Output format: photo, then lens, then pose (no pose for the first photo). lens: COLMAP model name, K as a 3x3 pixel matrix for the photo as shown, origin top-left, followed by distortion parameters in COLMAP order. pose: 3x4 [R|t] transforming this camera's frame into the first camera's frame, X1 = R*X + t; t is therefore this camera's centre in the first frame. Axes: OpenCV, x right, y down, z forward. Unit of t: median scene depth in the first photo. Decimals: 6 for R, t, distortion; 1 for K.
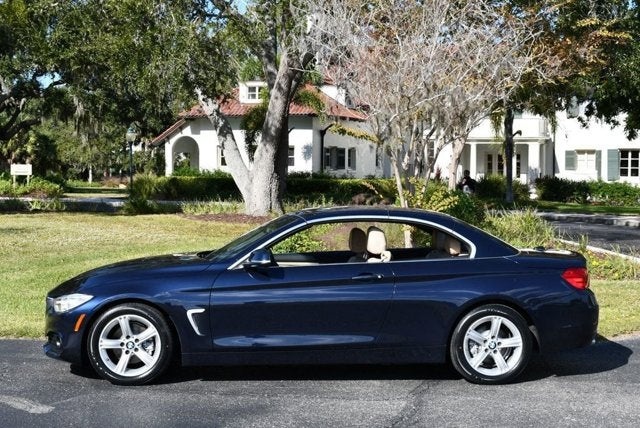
lens RADIAL K [[1013.3, 0, 320.0], [0, 1013.3, 214.0], [0, 0, 1]] dist [-0.049683, -0.026451]
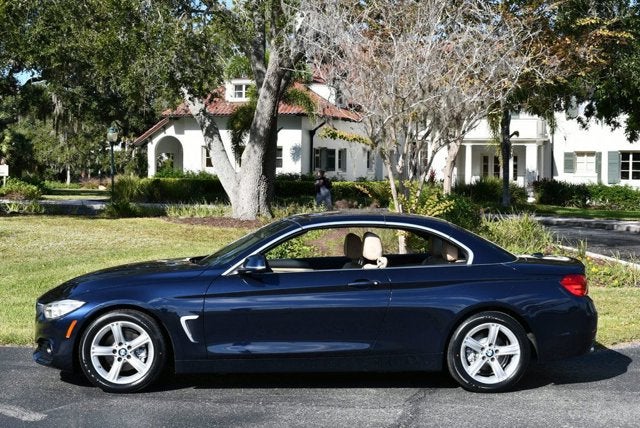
lens RADIAL K [[1059.9, 0, 320.0], [0, 1059.9, 214.0], [0, 0, 1]] dist [-0.048088, -0.005338]
pose [[0.999931, 0.003006, 0.011337, -0.002541], [-0.002970, 0.999991, -0.003141, -0.000699], [-0.011347, 0.003107, 0.999931, -0.010749]]
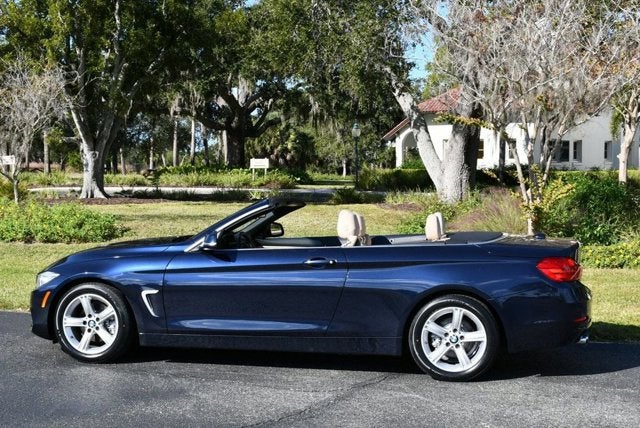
lens RADIAL K [[949.5, 0, 320.0], [0, 949.5, 214.0], [0, 0, 1]] dist [-0.049295, -0.115646]
pose [[0.963858, 0.006932, -0.266325, 0.096873], [-0.004658, 0.999947, 0.009169, 0.002833], [0.266374, -0.007597, 0.963840, 0.045800]]
